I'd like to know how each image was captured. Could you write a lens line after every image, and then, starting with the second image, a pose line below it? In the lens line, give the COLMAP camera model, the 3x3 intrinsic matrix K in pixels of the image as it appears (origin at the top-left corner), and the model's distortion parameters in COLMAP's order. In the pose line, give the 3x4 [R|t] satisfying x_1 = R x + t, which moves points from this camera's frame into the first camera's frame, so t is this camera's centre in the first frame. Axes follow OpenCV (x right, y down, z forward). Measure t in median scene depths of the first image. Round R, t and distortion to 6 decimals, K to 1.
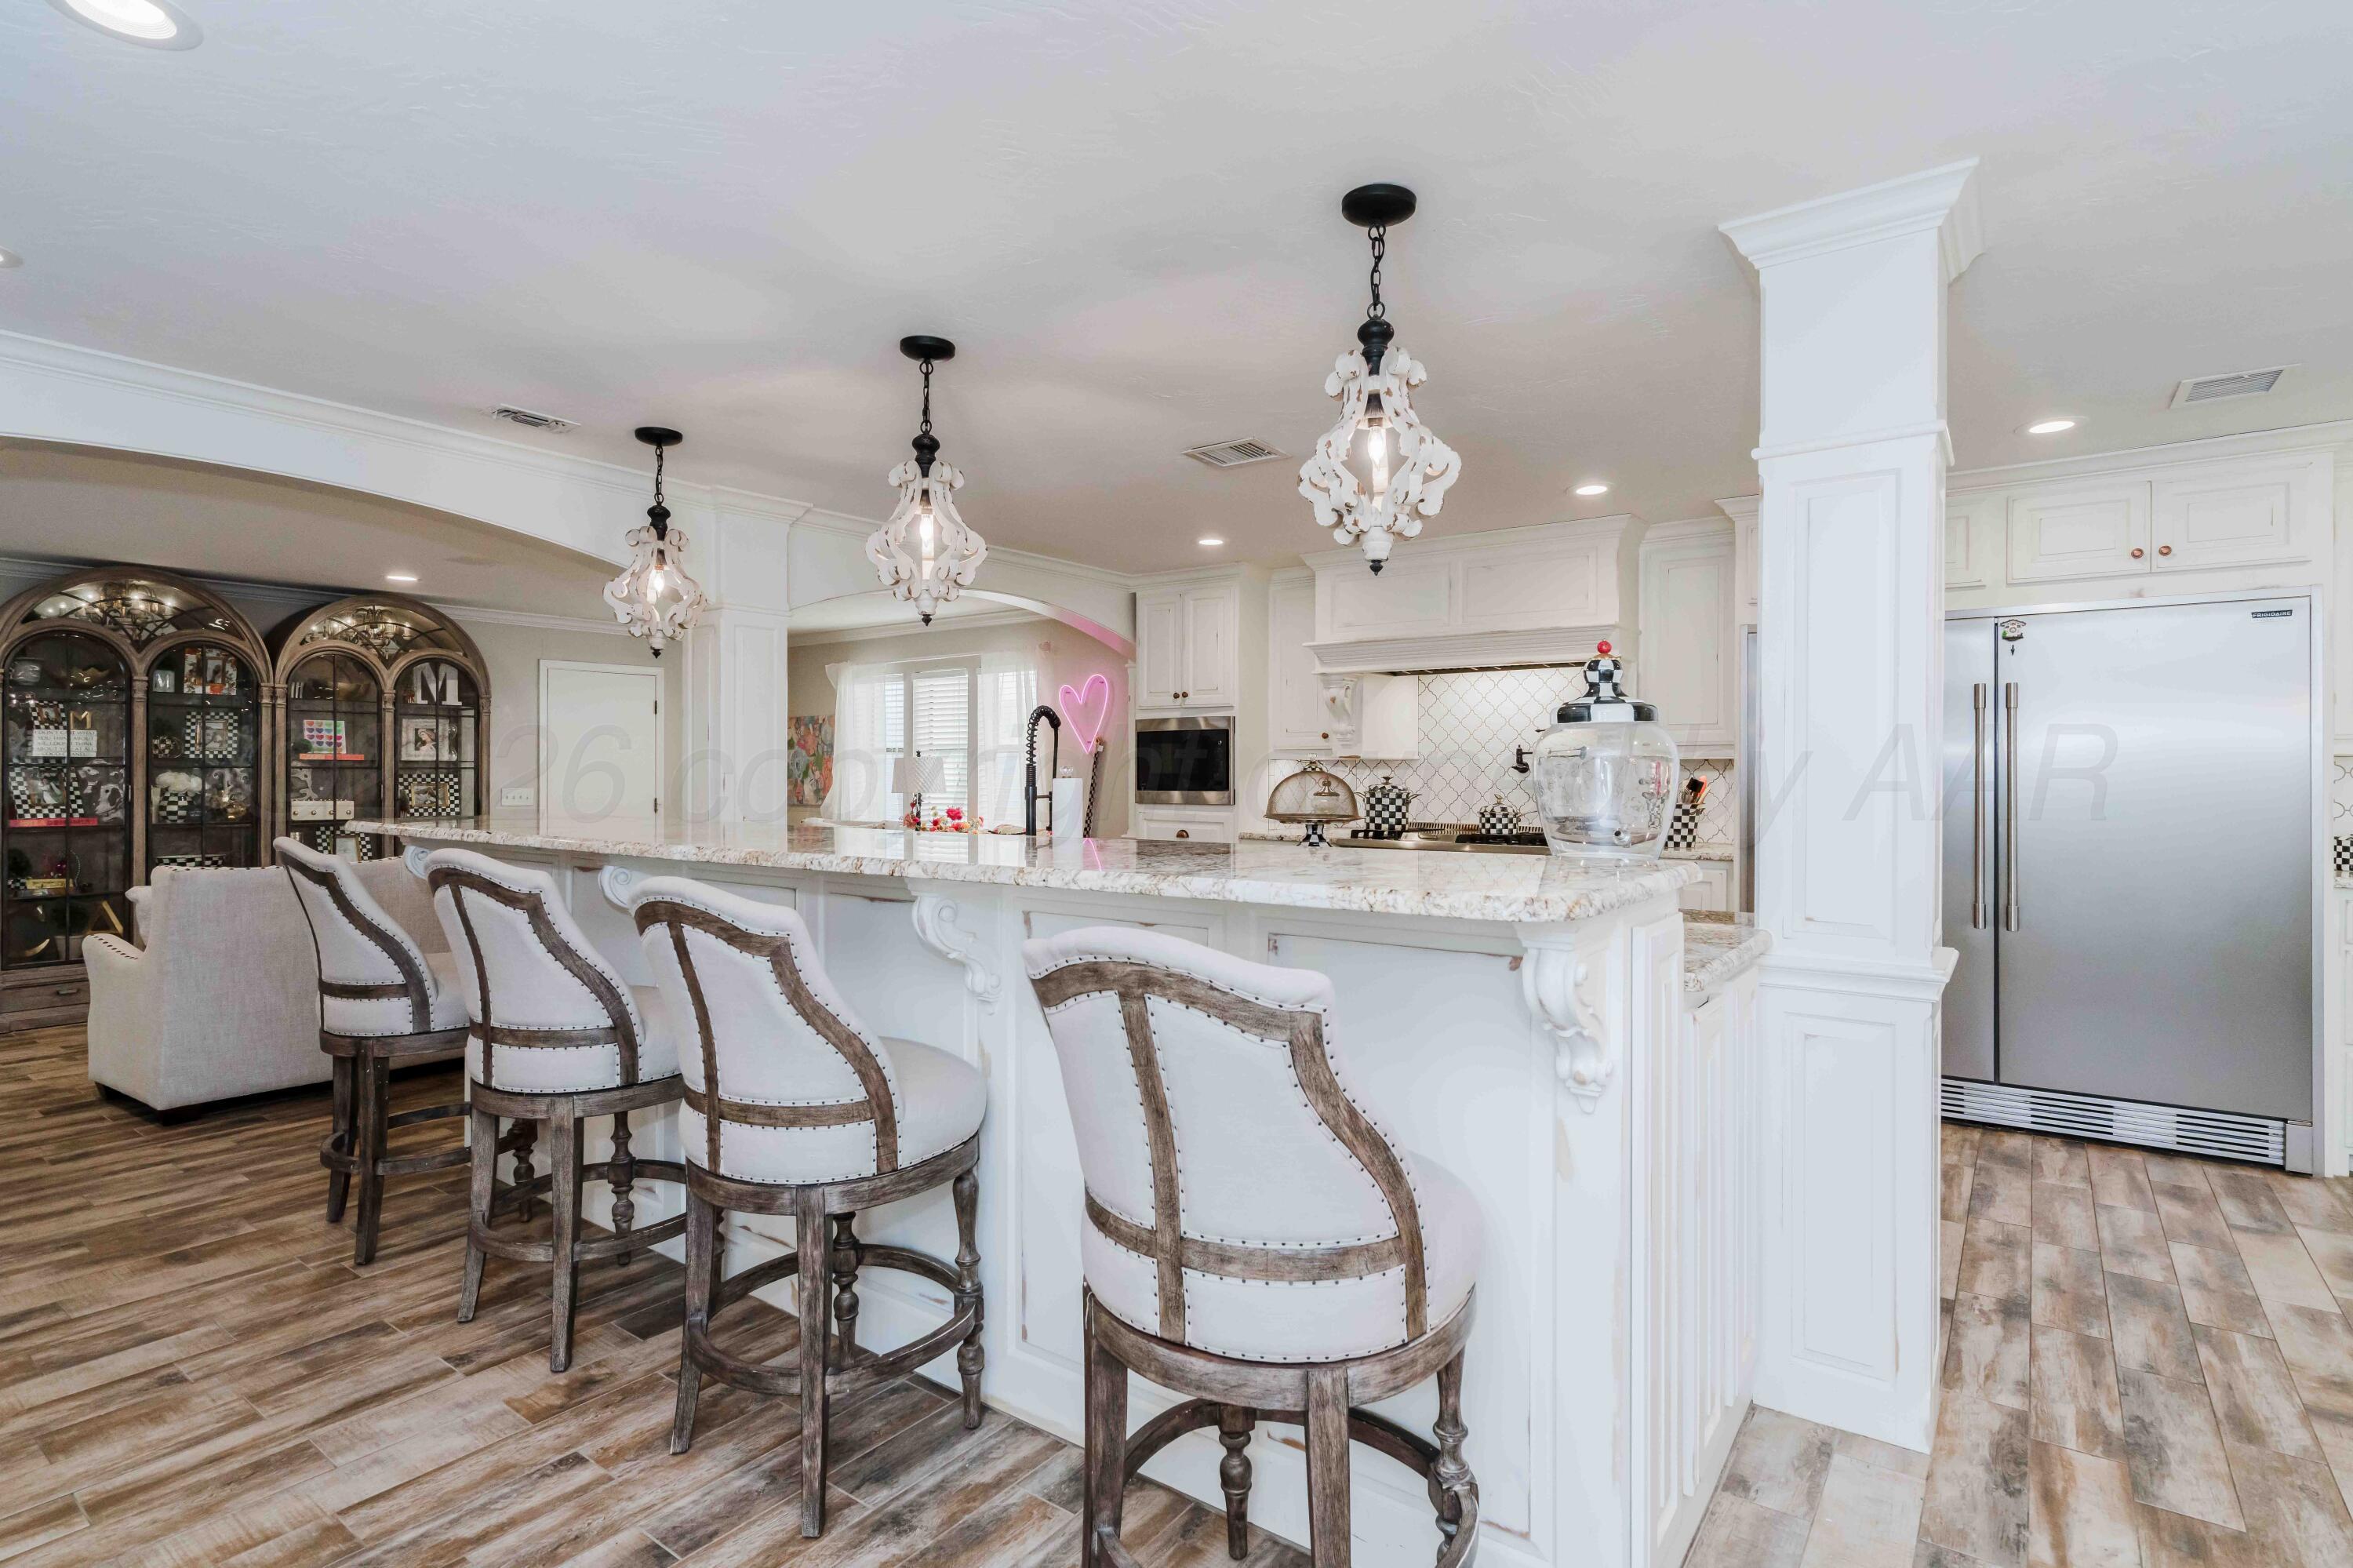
lens RADIAL K [[1173.8, 0, 1169.3], [0, 1173.8, 781.0], [0, 0, 1]] dist [0.001490, 0.002144]
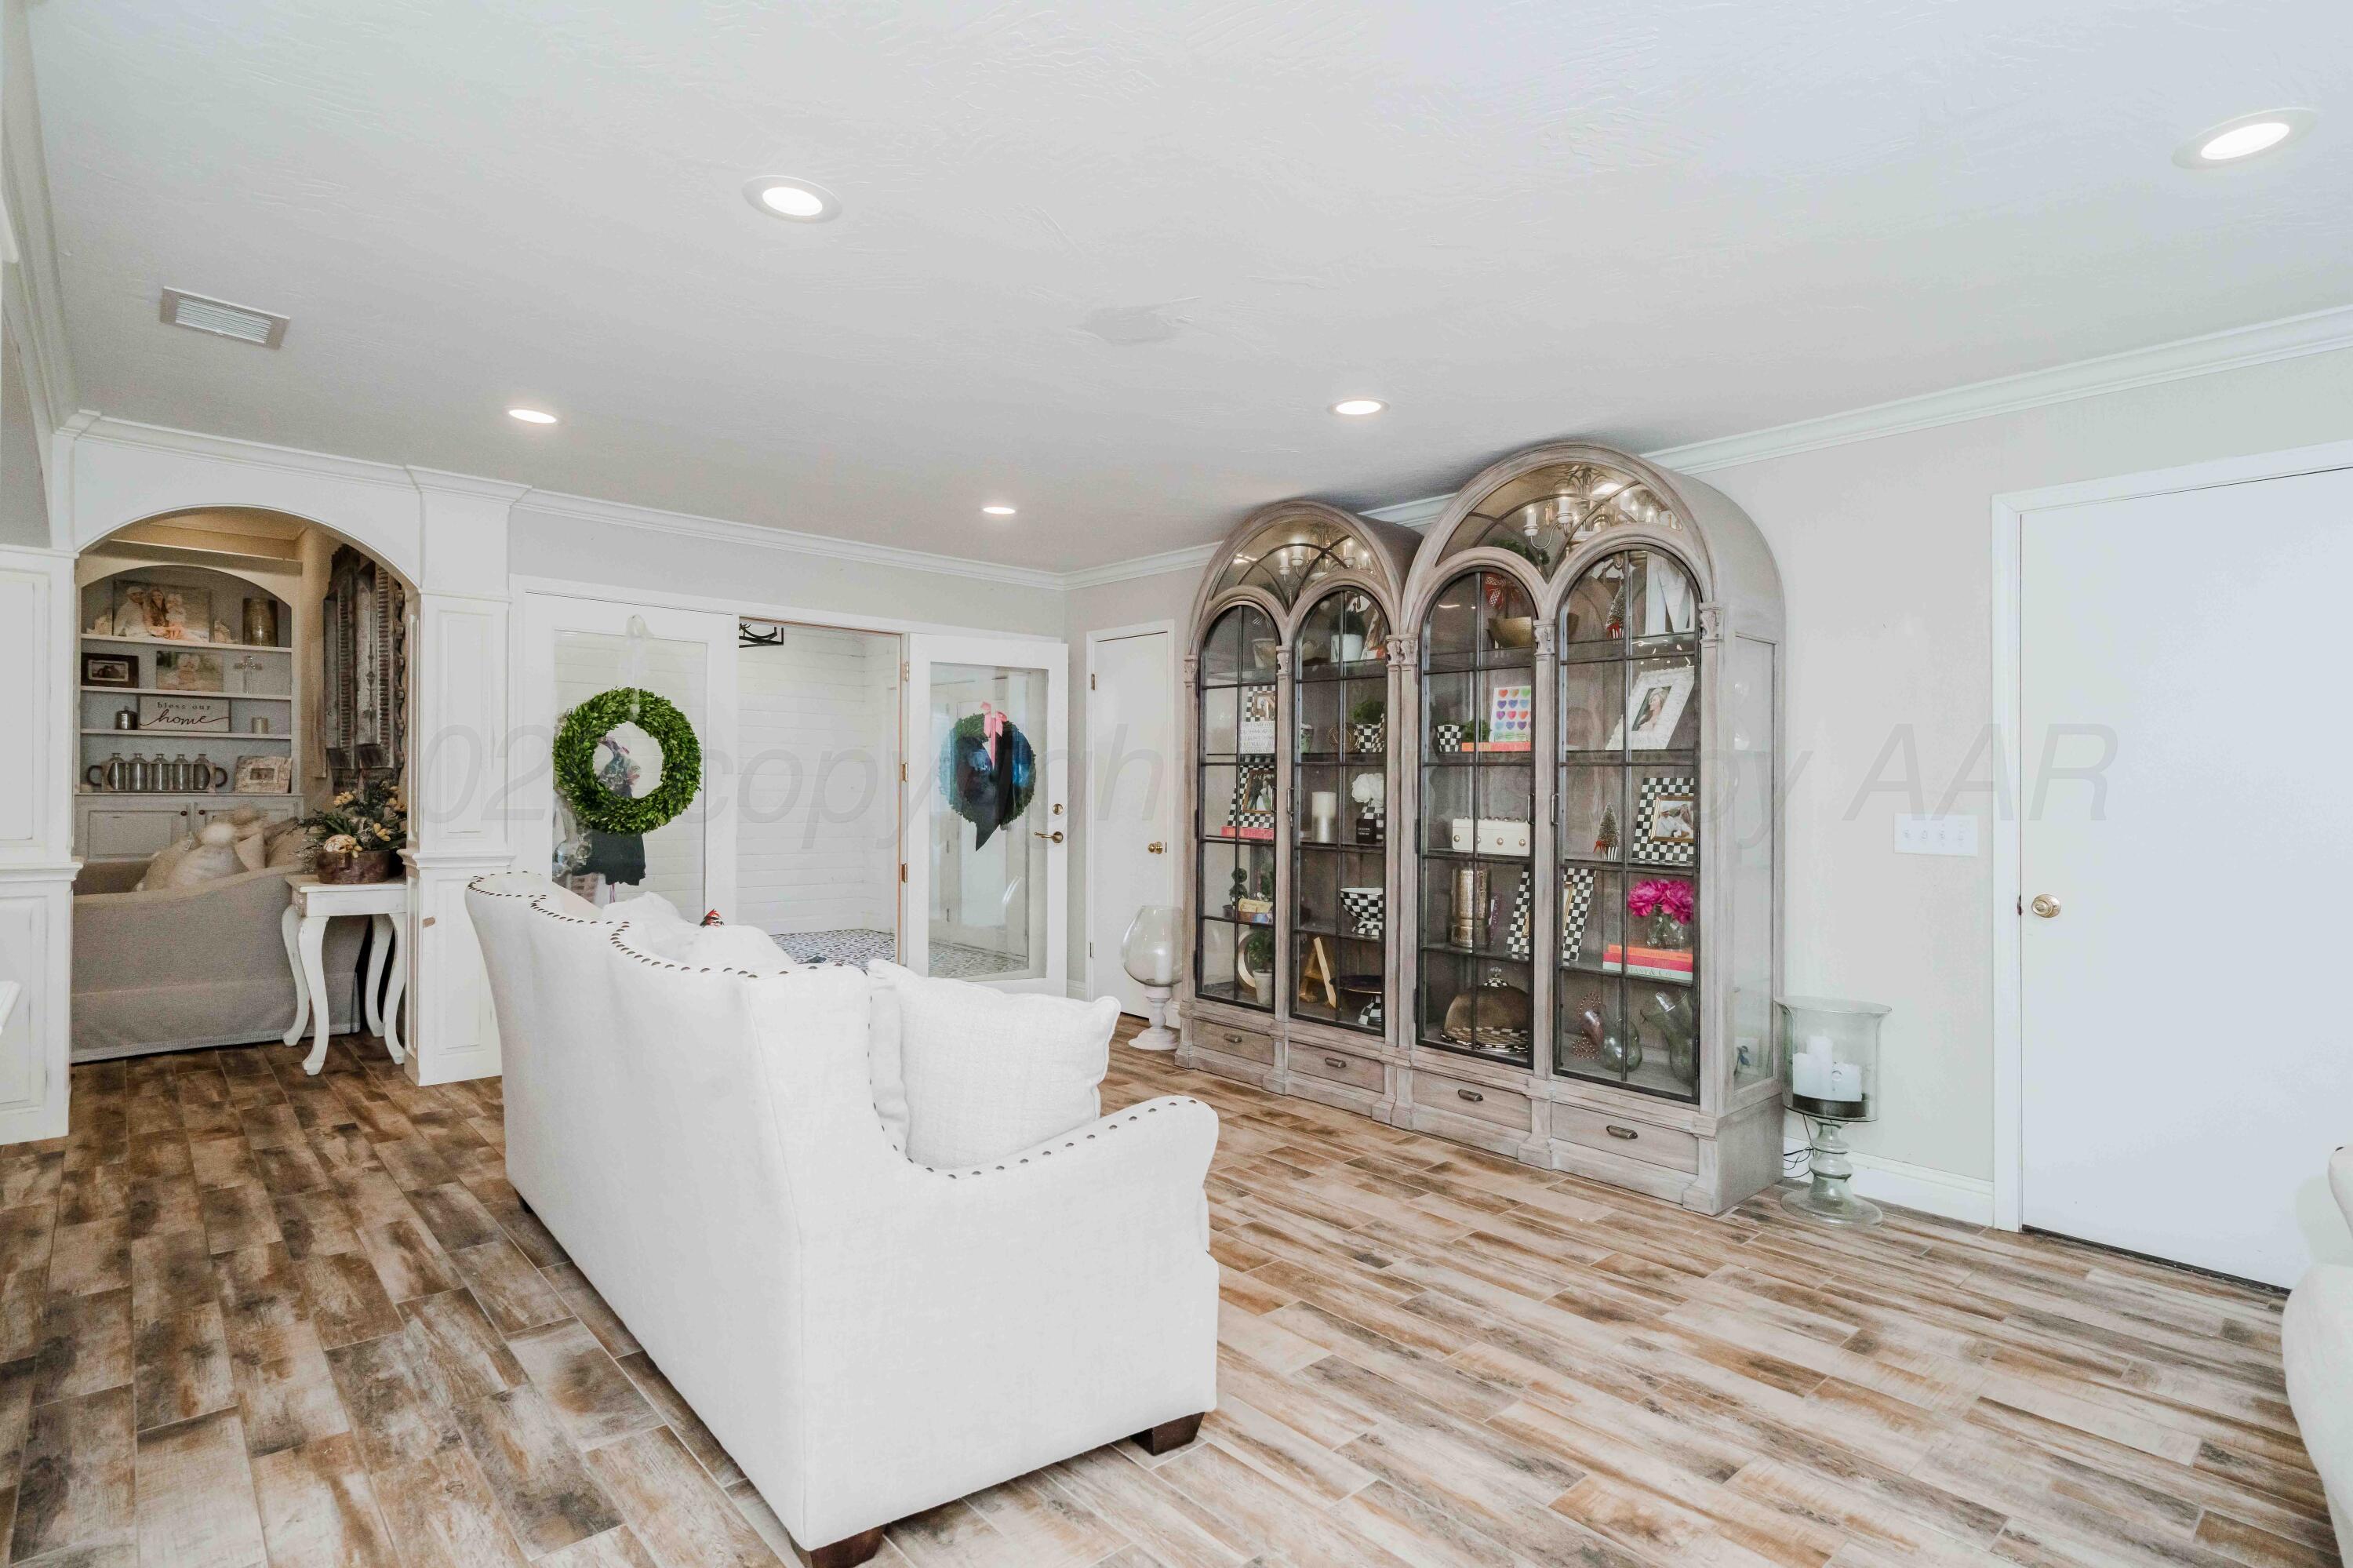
lens RADIAL K [[1173.8, 0, 1169.3], [0, 1173.8, 781.0], [0, 0, 1]] dist [0.001490, 0.002144]
pose [[-0.197921, -0.008546, -0.980181, -0.121854], [-0.021491, 0.999759, -0.004377, 0.003701], [0.979982, 0.020198, -0.198057, 1.145041]]
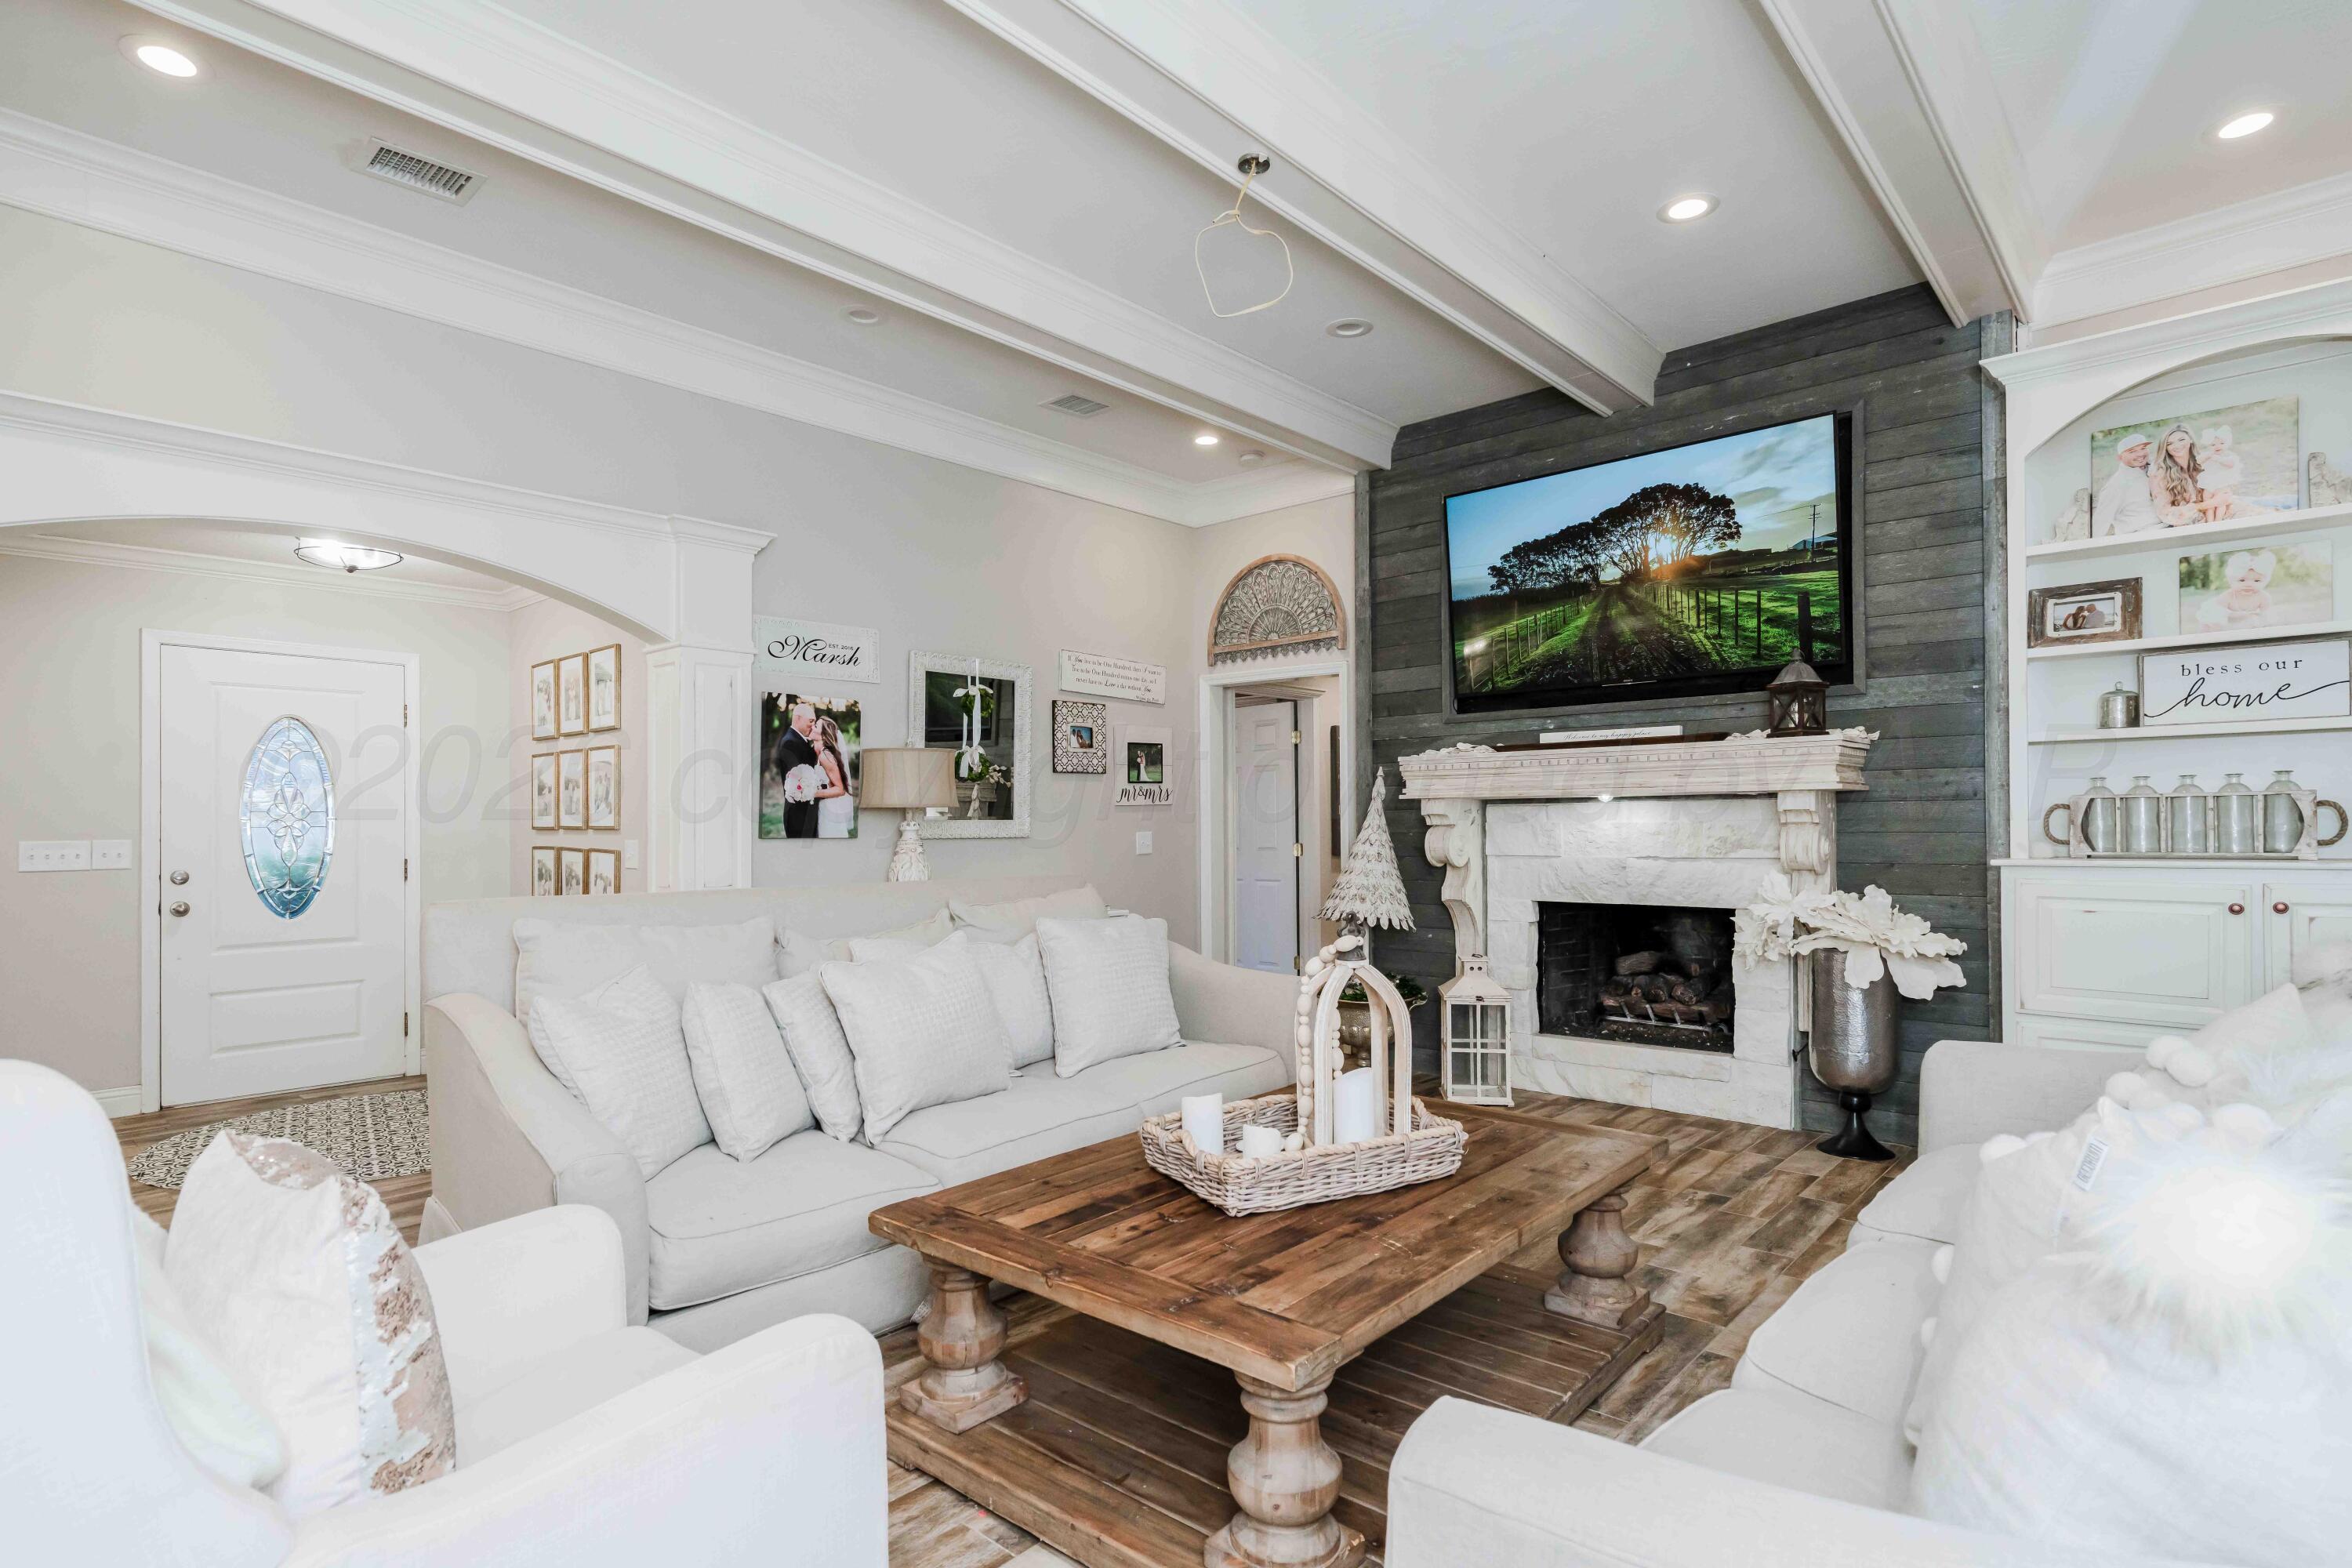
lens RADIAL K [[1179.7, 0, 1170.1], [0, 1179.7, 834.4], [0, 0, 1]] dist [0.011263, 0.000355]
pose [[-0.995273, 0.006408, 0.096905, -0.758070], [0.008120, 0.999818, 0.017290, 0.007583], [-0.096776, 0.017995, -0.995143, 0.402360]]
